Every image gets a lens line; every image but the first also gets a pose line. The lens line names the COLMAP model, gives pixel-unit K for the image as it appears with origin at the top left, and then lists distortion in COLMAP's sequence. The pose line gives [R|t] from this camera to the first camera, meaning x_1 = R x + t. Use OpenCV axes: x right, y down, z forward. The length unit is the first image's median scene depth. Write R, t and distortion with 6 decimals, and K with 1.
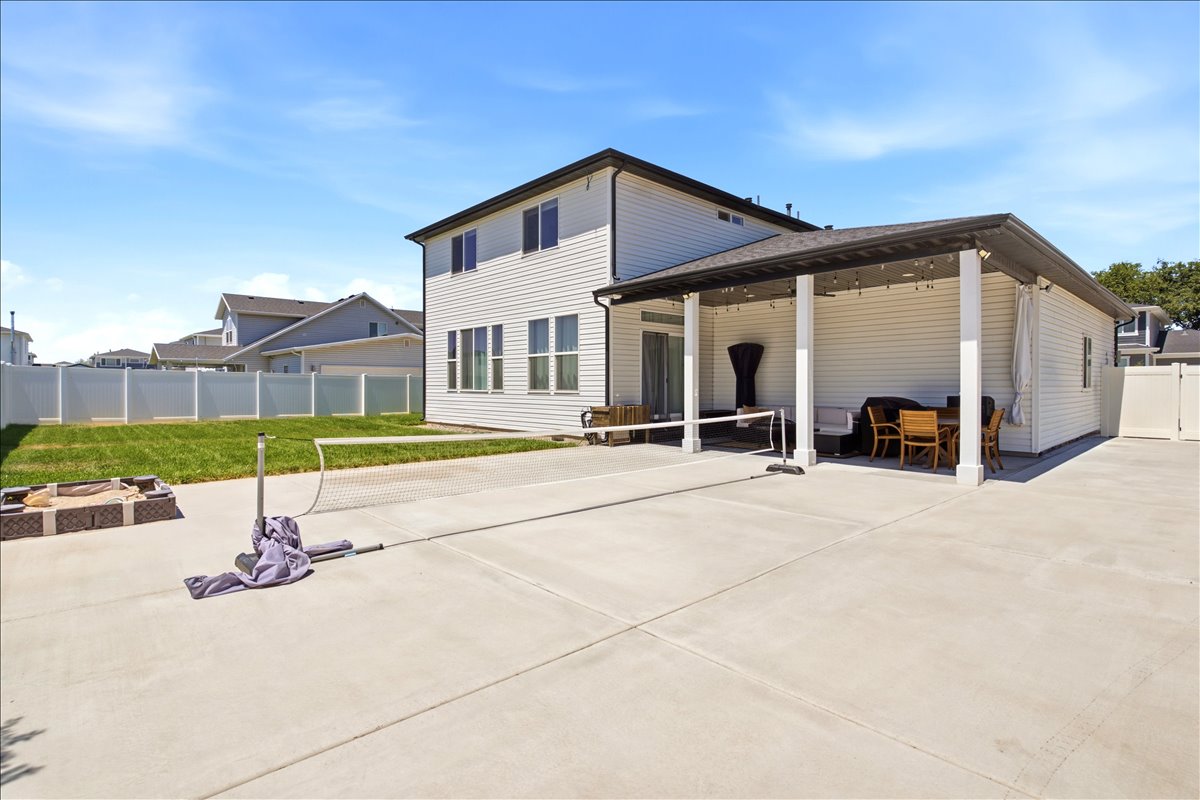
lens RADIAL K [[582.4, 0, 604.5], [0, 582.4, 390.5], [0, 0, 1]] dist [0.021004, -0.000582]
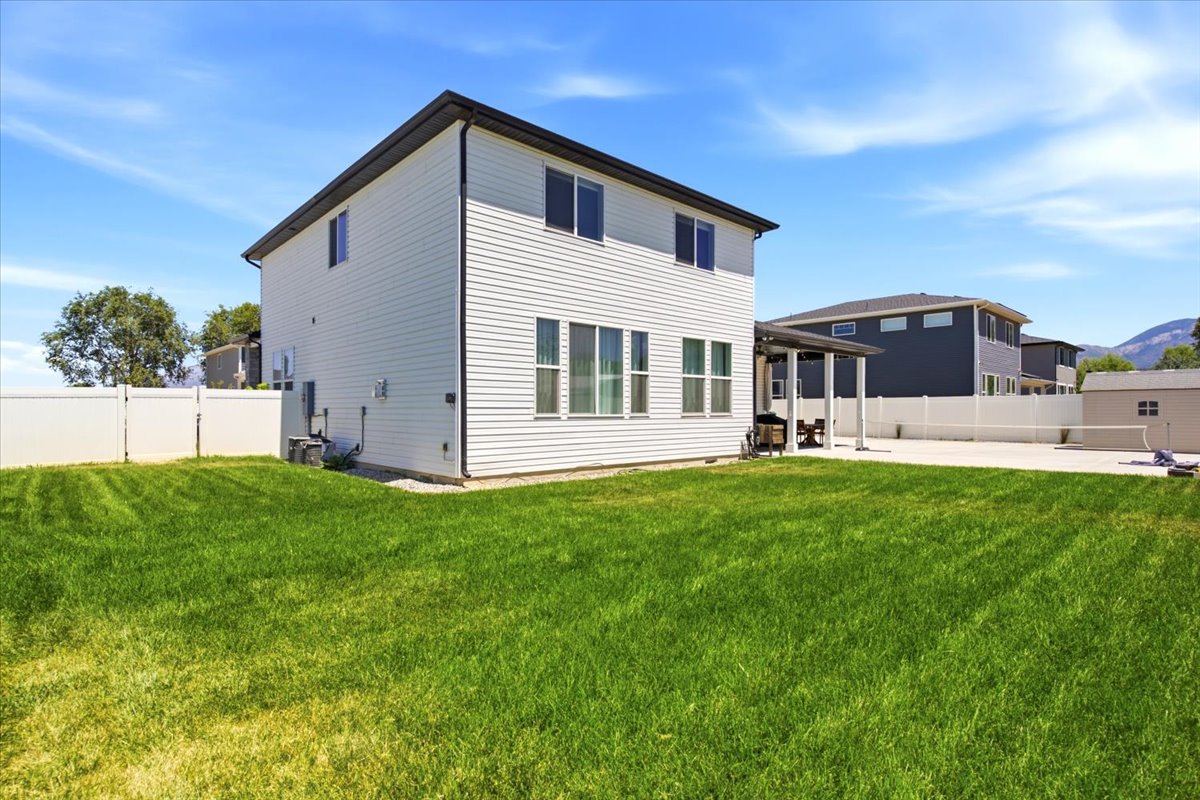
lens RADIAL K [[582.4, 0, 603.1], [0, 582.4, 409.5], [0, 0, 1]] dist [0.021004, -0.000582]
pose [[0.006262, -0.003125, 0.999976, -0.988192], [0.003787, 0.999988, 0.003101, -0.009251], [-0.999973, 0.003767, 0.006274, 1.060195]]
